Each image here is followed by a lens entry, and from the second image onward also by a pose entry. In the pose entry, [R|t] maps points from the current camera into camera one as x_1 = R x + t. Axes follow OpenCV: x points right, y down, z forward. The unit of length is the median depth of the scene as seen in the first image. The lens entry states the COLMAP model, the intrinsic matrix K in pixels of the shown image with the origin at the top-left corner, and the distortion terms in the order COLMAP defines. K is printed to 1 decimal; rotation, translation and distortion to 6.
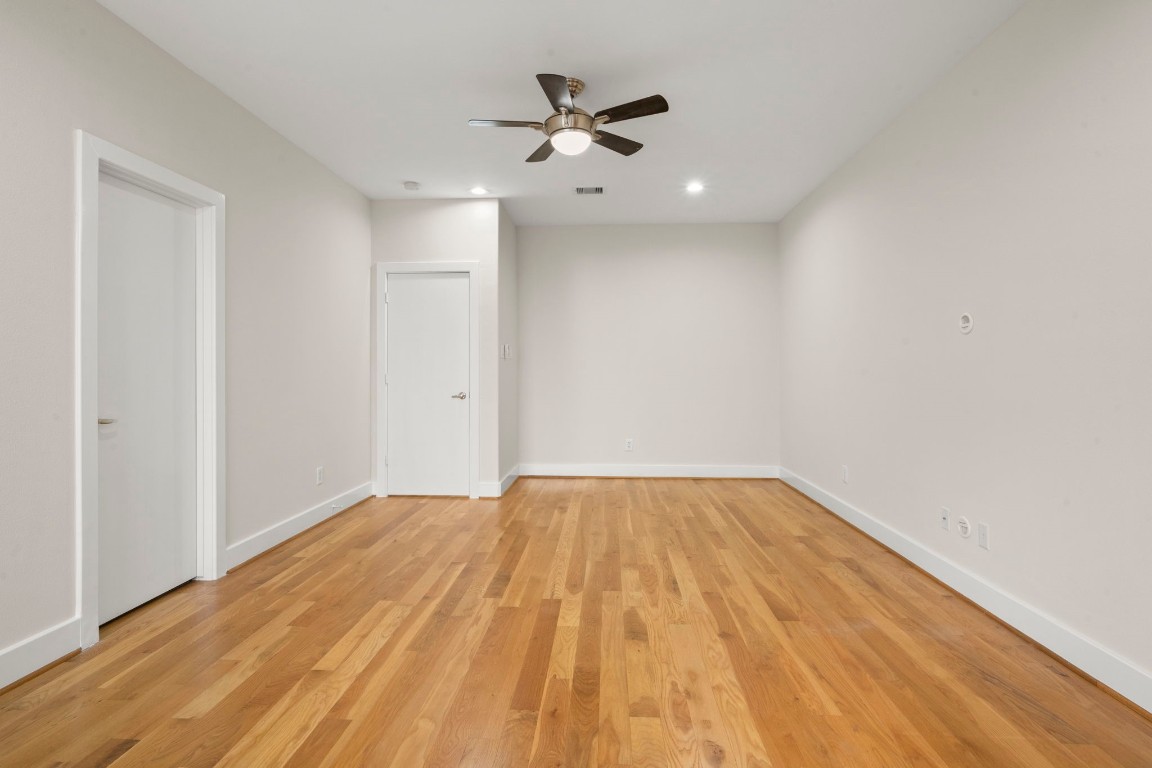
lens RADIAL K [[529.9, 0, 574.4], [0, 529.9, 375.2], [0, 0, 1]] dist [0.002344, 0.000276]
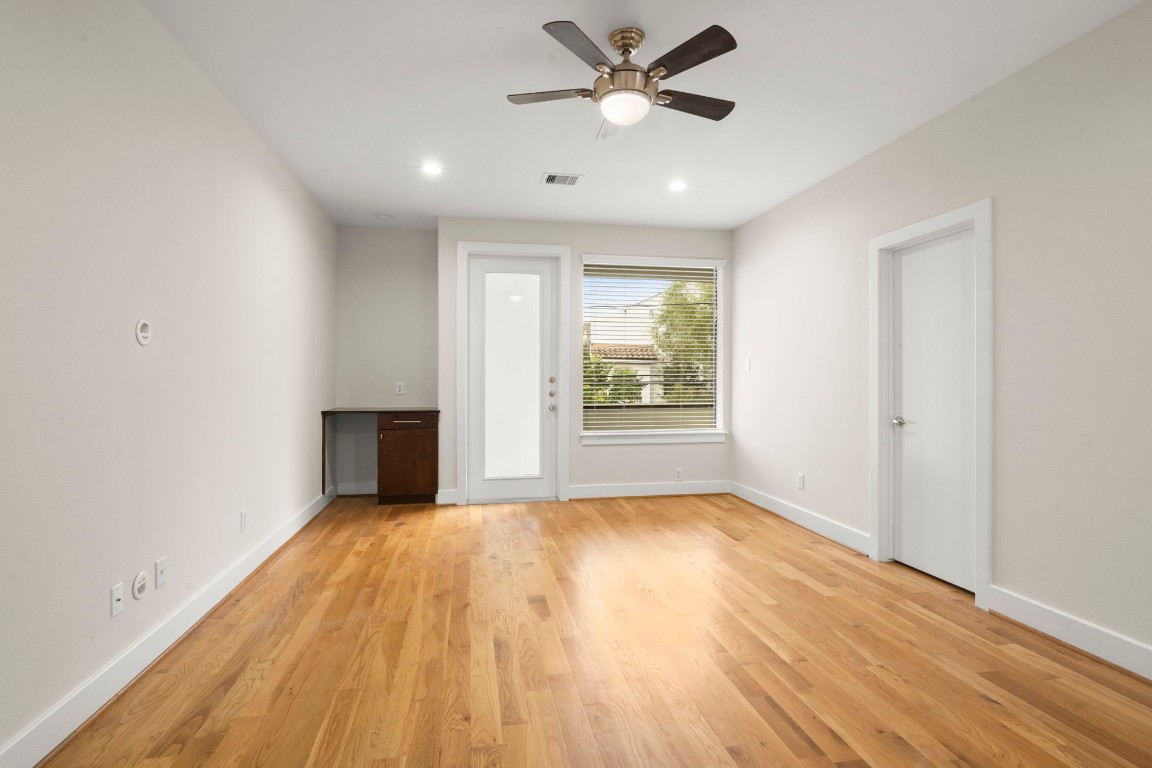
lens RADIAL K [[458.4, 0, 571.8], [0, 458.4, 383.0], [0, 0, 1]] dist [-0.000914, 0.000053]
pose [[-0.963277, 0.000774, -0.268508, 0.294402], [-0.003925, 0.999848, 0.016966, -0.034637], [0.268480, 0.017397, -0.963128, 1.853611]]
